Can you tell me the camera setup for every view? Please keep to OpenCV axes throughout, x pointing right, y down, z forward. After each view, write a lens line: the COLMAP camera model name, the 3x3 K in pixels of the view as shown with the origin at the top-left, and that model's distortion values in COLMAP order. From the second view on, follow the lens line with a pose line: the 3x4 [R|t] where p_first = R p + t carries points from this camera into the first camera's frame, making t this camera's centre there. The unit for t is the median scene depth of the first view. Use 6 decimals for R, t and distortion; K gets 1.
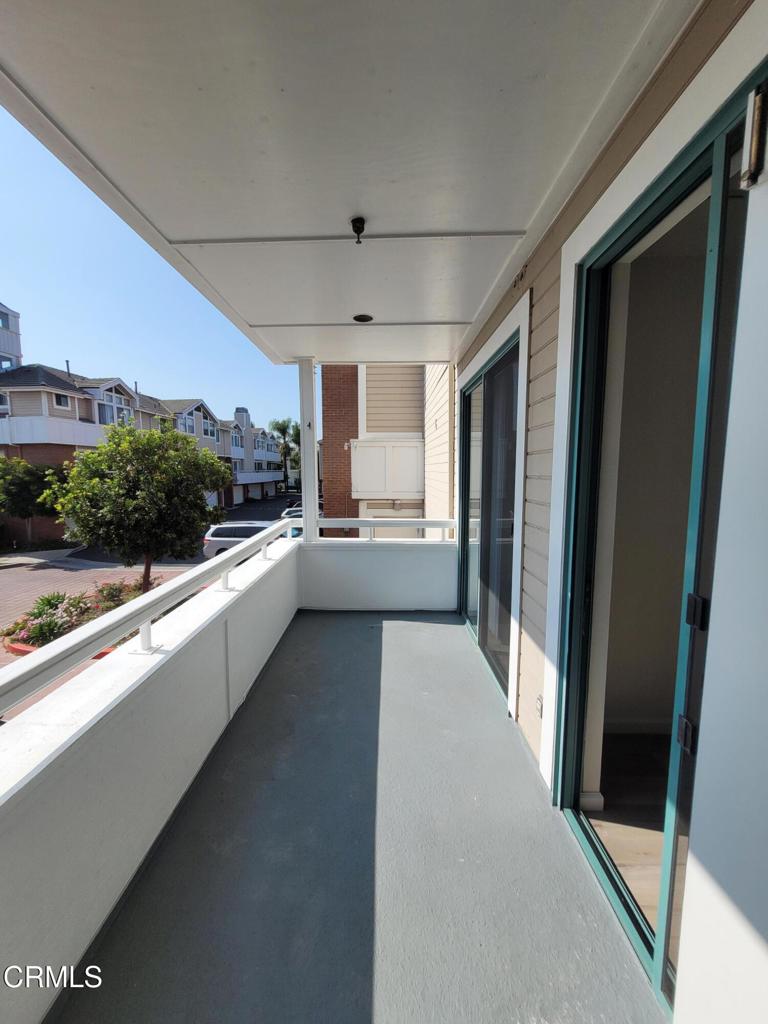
lens RADIAL K [[400.3, 0, 382.2], [0, 400.3, 511.3], [0, 0, 1]] dist [-0.002149, 0.000295]
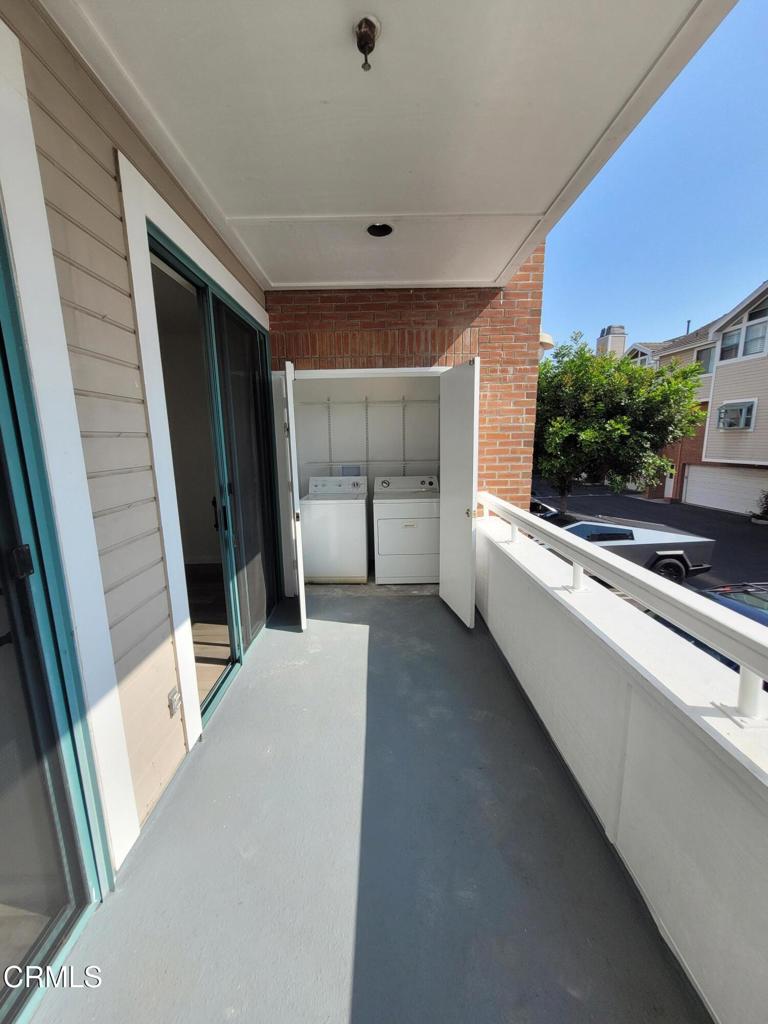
lens RADIAL K [[400.3, 0, 382.2], [0, 400.3, 511.7], [0, 0, 1]] dist [-0.002149, 0.000295]
pose [[-0.999586, 0.023797, -0.016141, -0.057002], [0.018260, 0.958943, 0.283010, -0.156314], [0.022214, 0.282598, -0.958981, 1.875513]]
